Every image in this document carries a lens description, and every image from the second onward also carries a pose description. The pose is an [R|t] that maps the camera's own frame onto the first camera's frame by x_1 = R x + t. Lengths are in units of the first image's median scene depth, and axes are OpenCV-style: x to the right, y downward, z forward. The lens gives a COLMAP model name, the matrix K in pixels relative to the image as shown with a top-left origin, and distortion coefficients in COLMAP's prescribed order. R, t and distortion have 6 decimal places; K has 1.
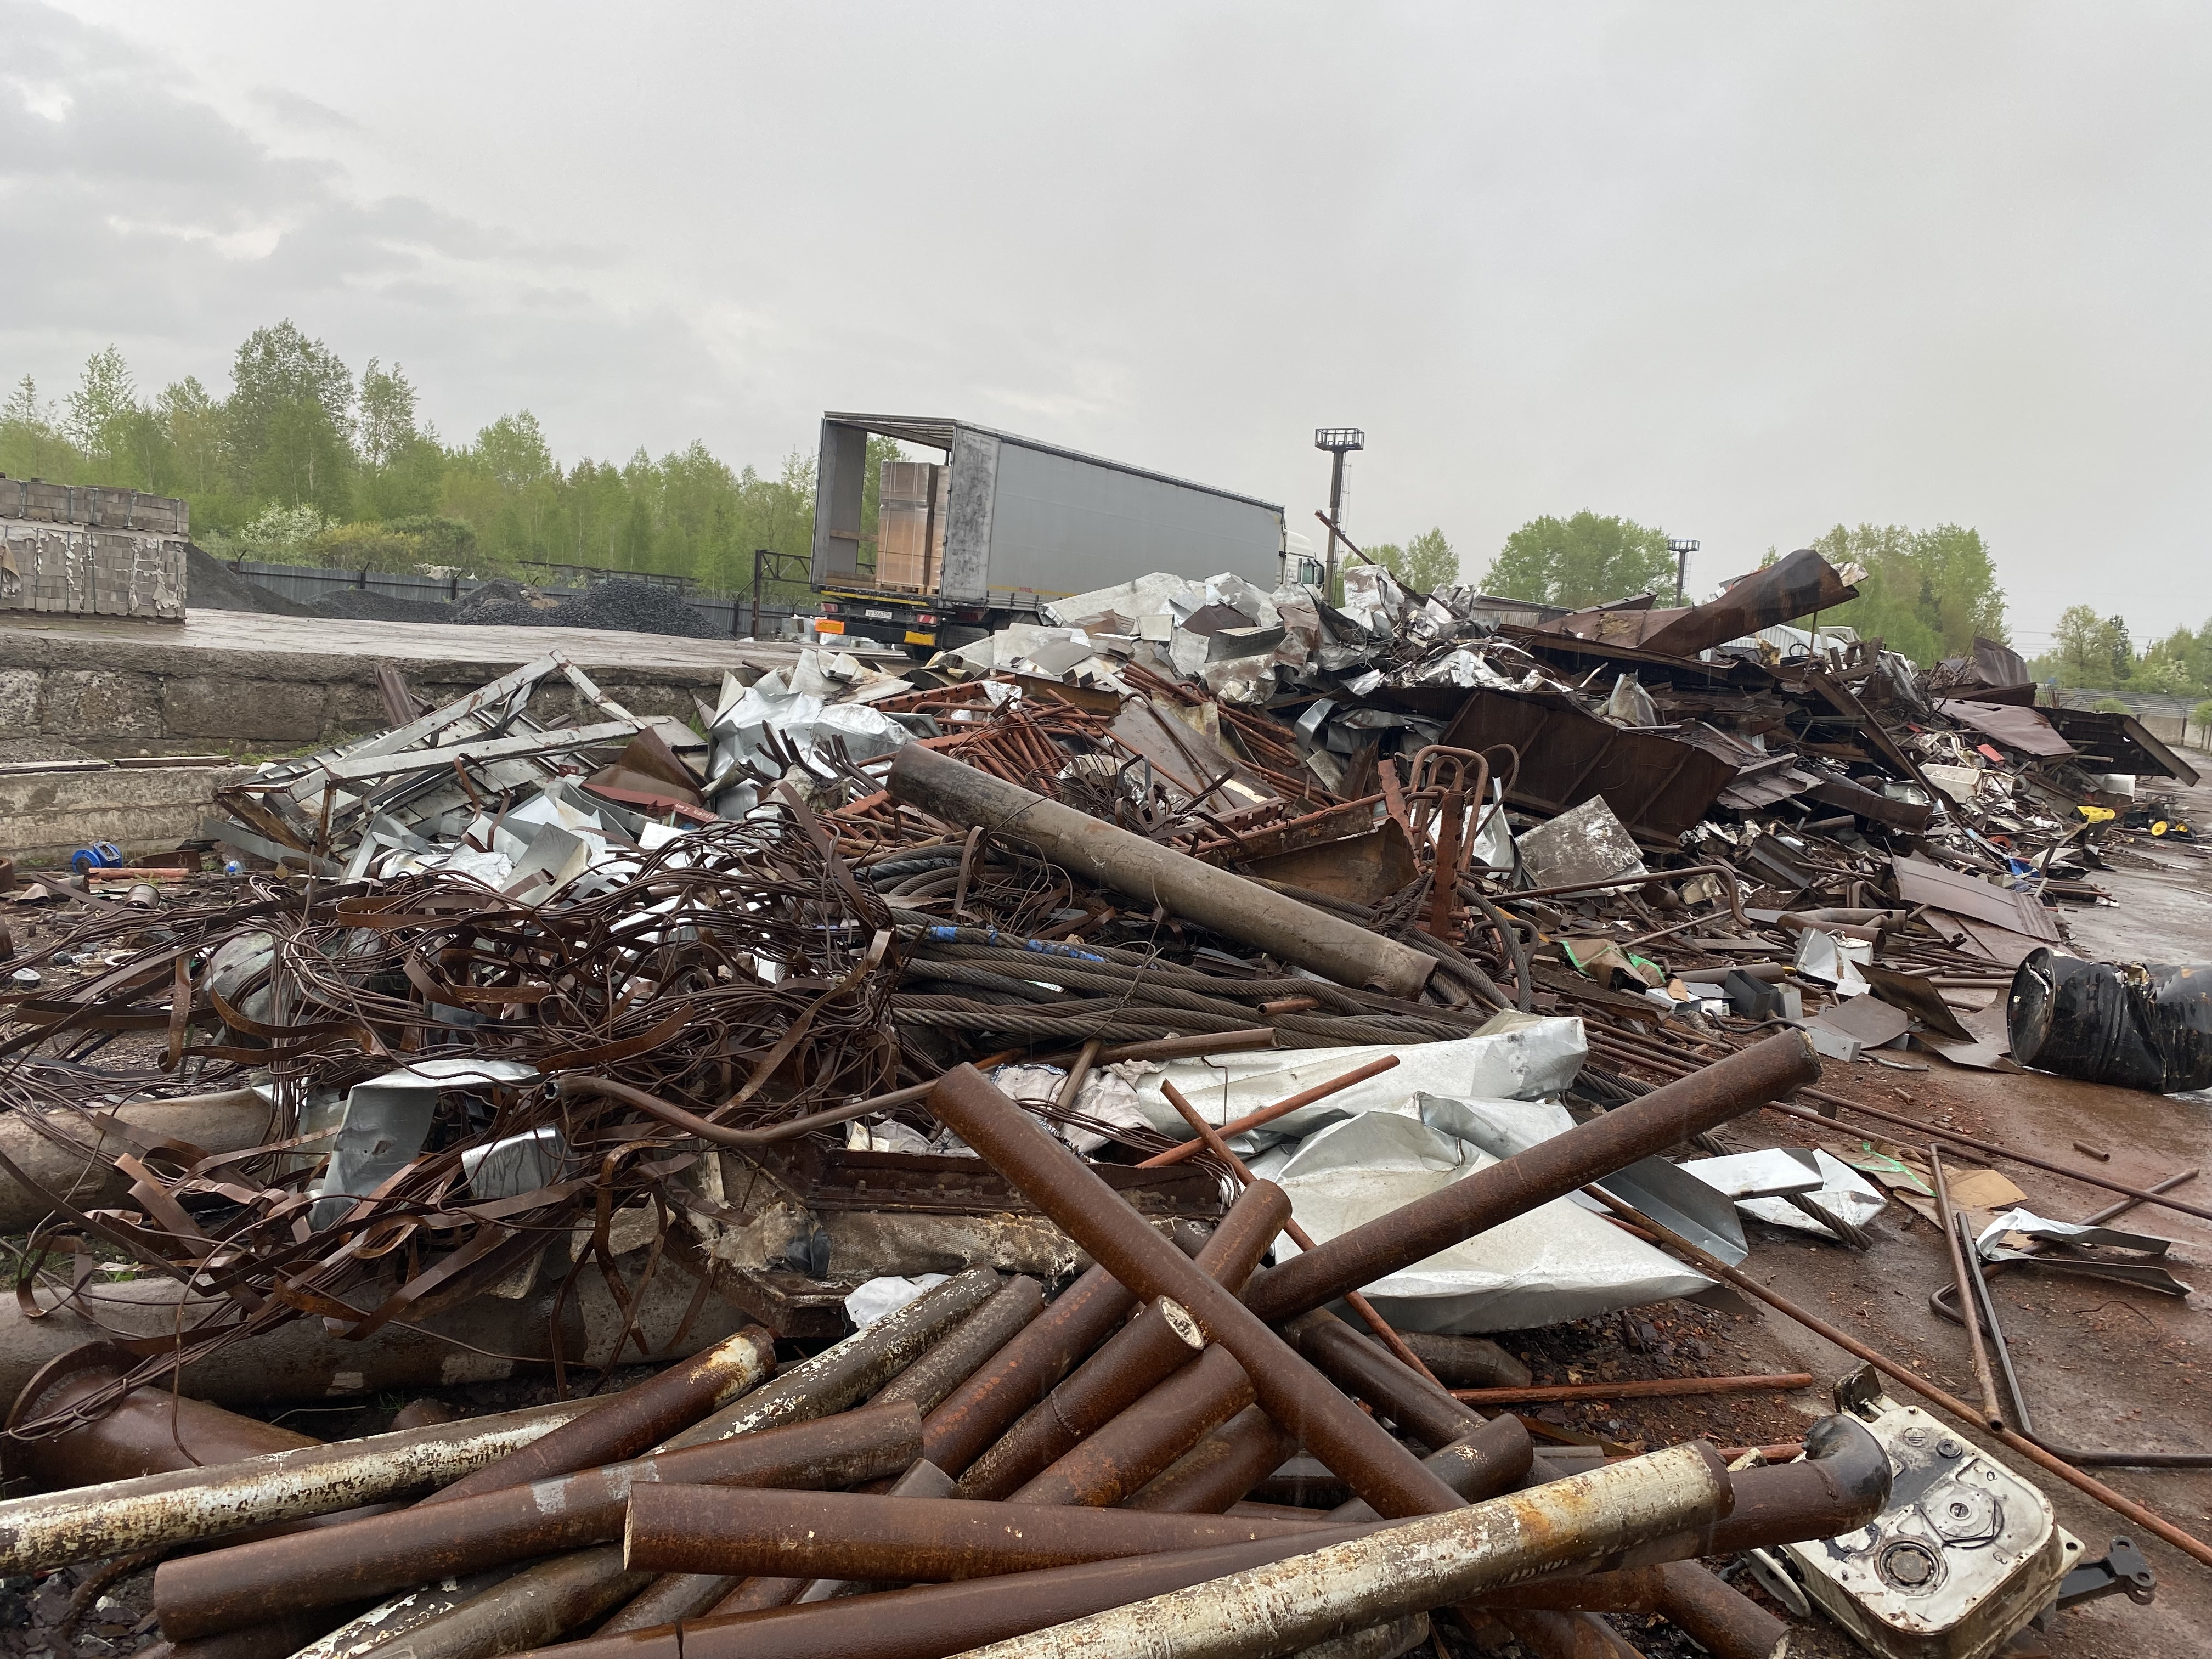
lens RADIAL K [[1710.2, 0, 1114.8], [0, 1710.2, 822.7], [0, 0, 1]] dist [0.044215, -0.043771]
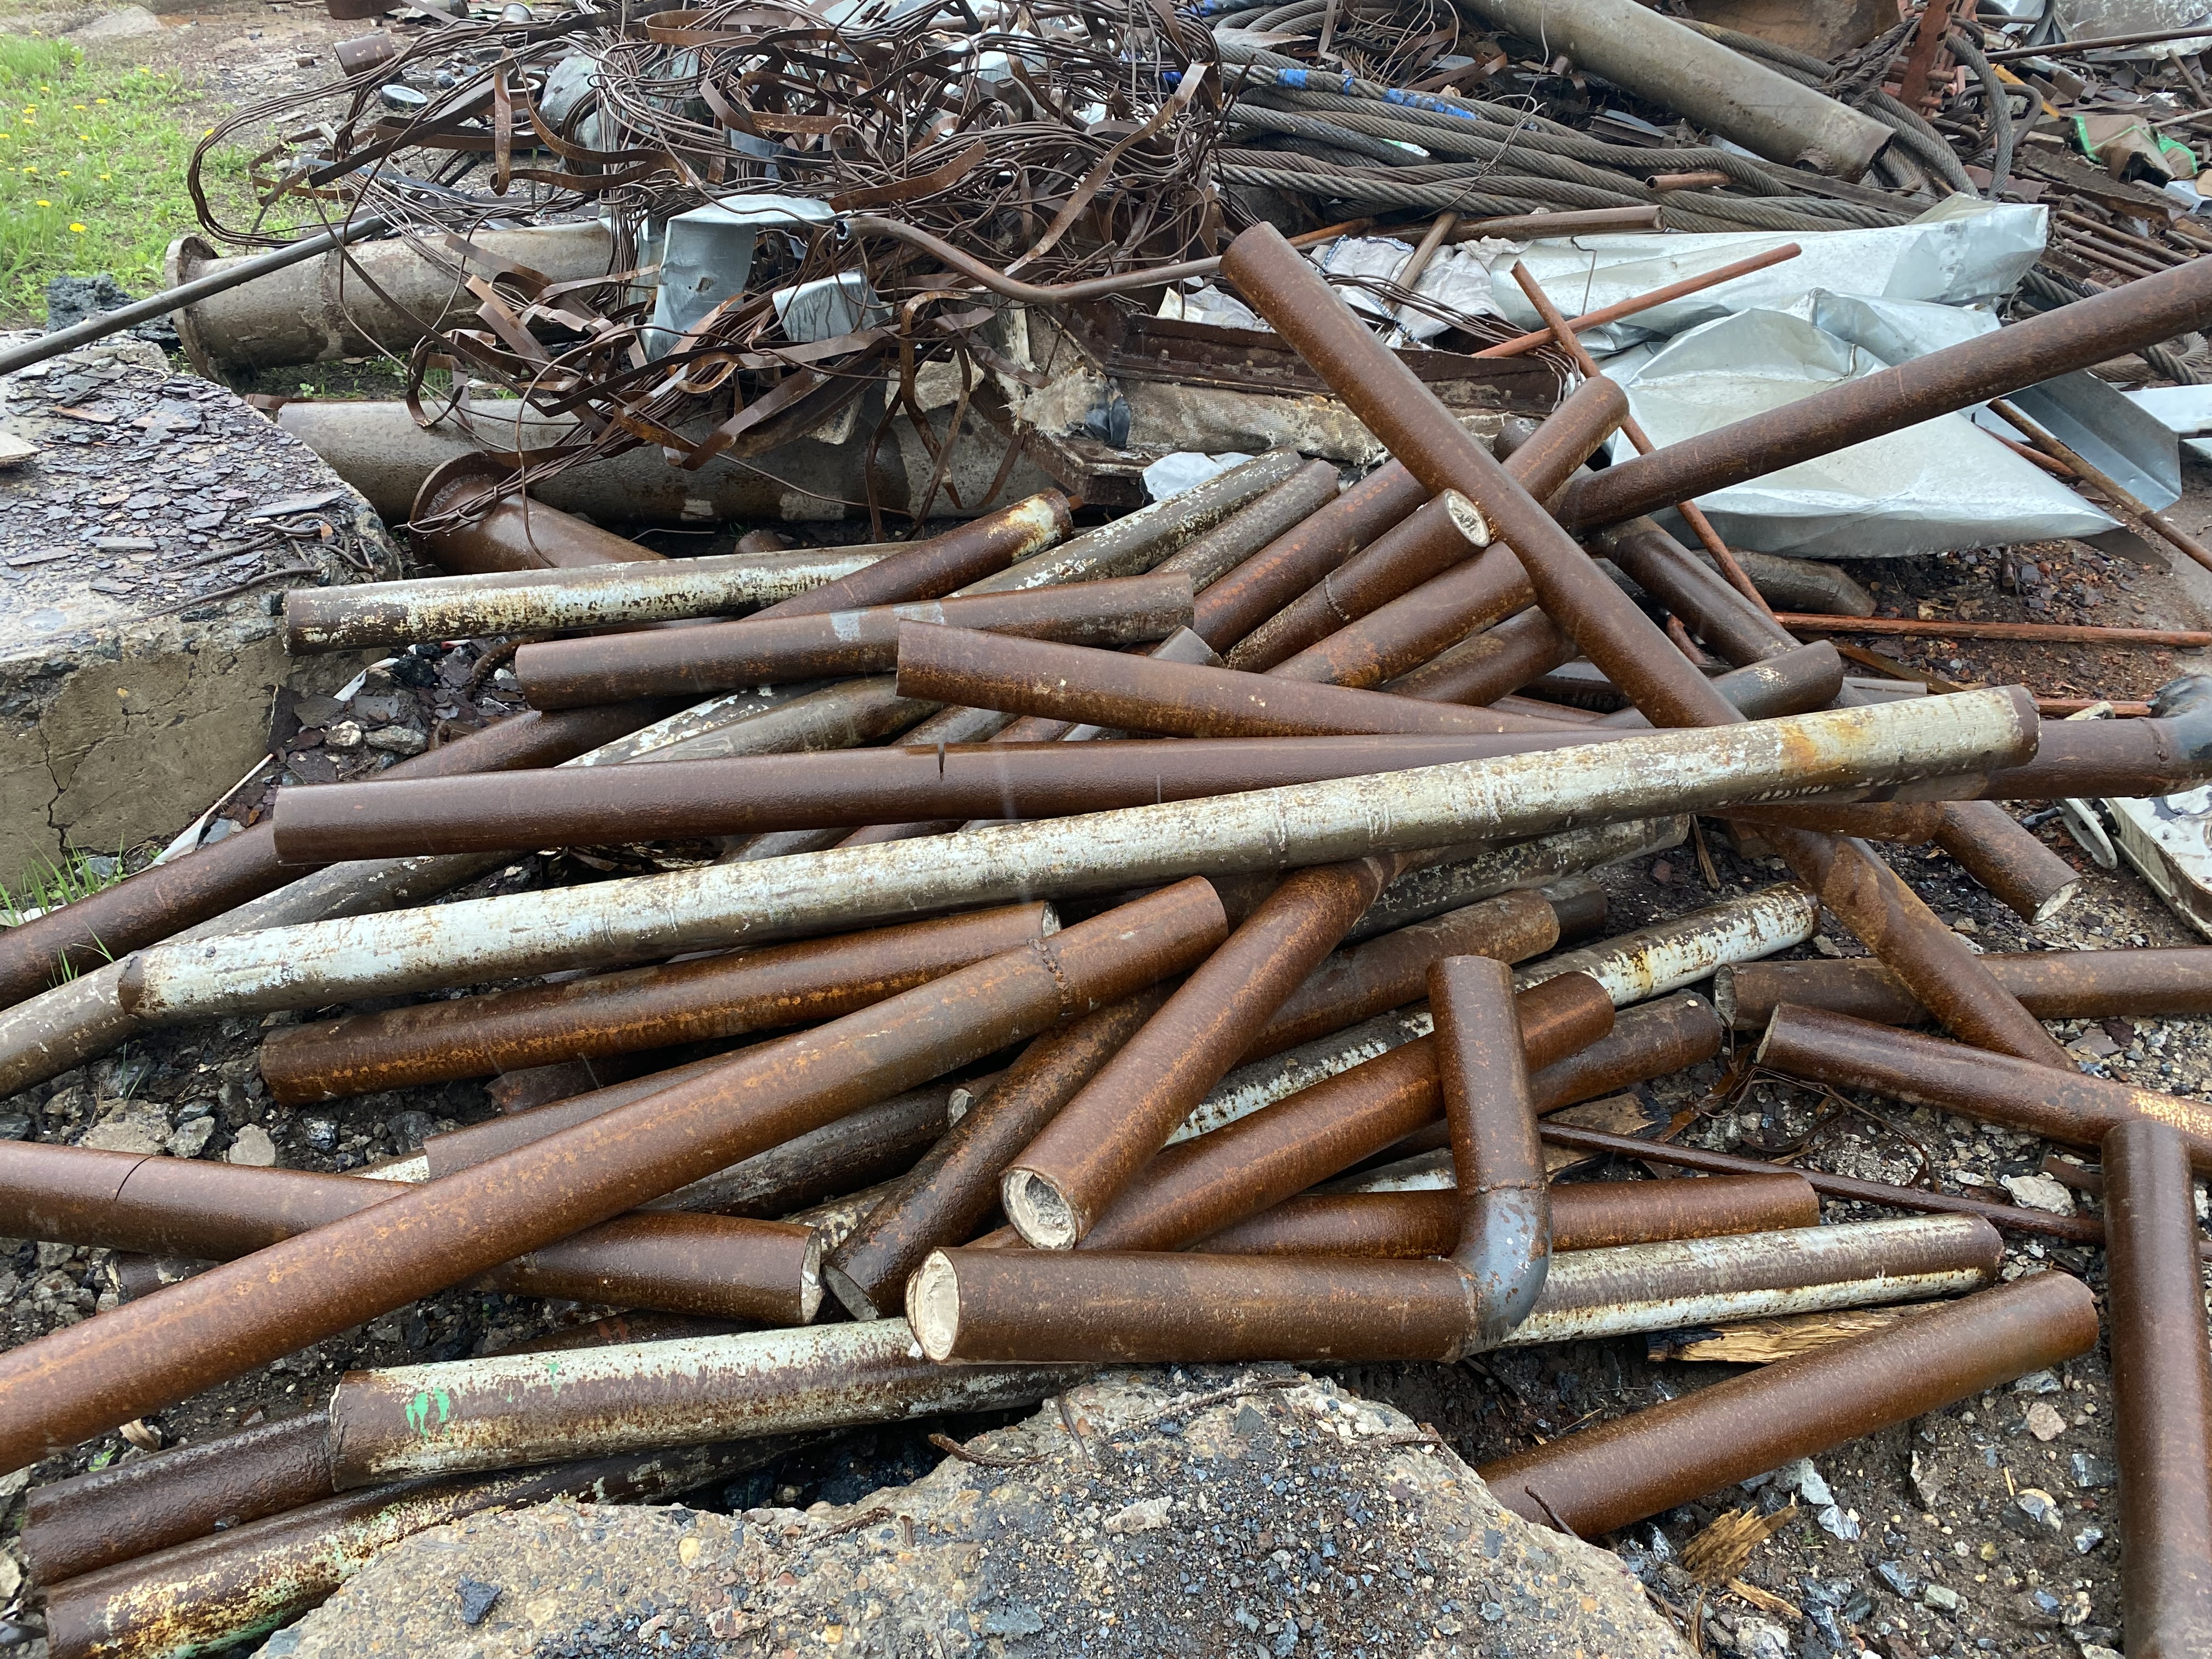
lens RADIAL K [[1710.2, 0, 1114.8], [0, 1710.2, 822.7], [0, 0, 1]] dist [0.044215, -0.043771]
pose [[0.970620, 0.118998, -0.209133, 0.057682], [-0.013559, 0.894818, 0.446225, 0.017566], [0.240236, -0.430279, 0.870142, 0.046052]]
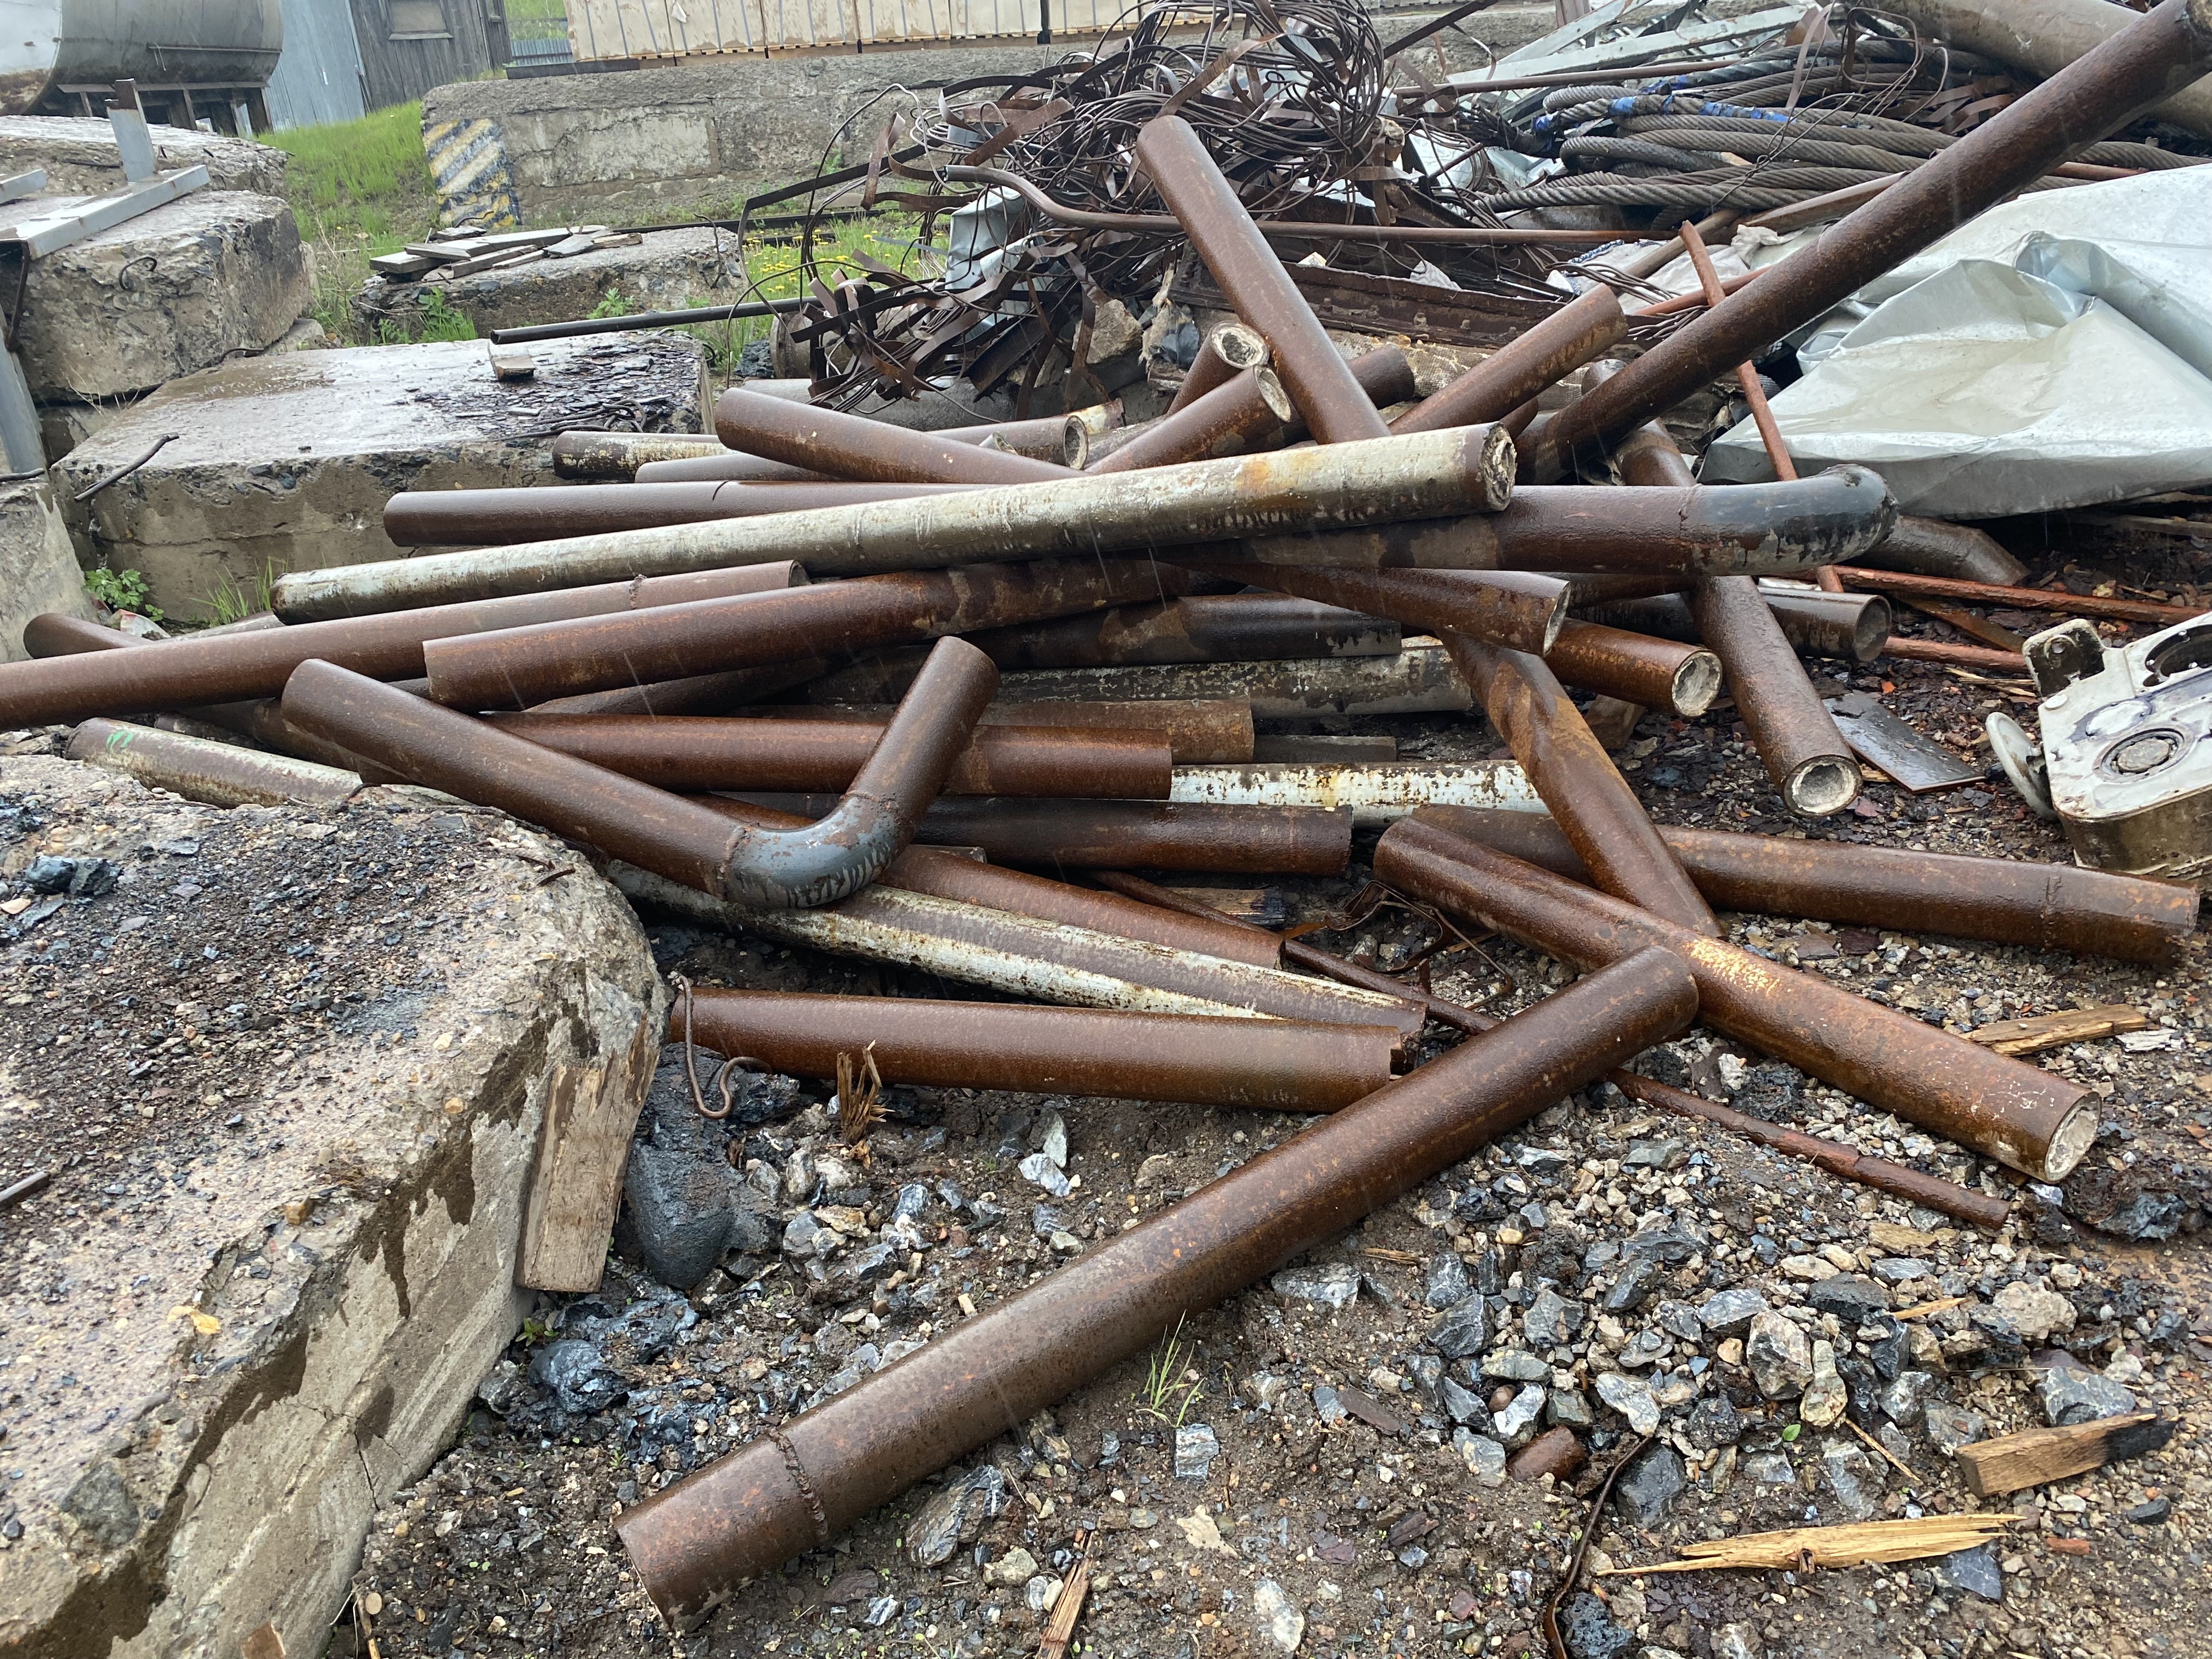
lens RADIAL K [[1709.5, 0, 1106.0], [0, 1709.5, 829.5], [0, 0, 1]] dist [0.044736, -0.006058]
pose [[0.654829, 0.201655, -0.728378, 0.634887], [0.030634, 0.955873, 0.292179, 0.212071], [0.755156, -0.213640, 0.619756, 0.197267]]
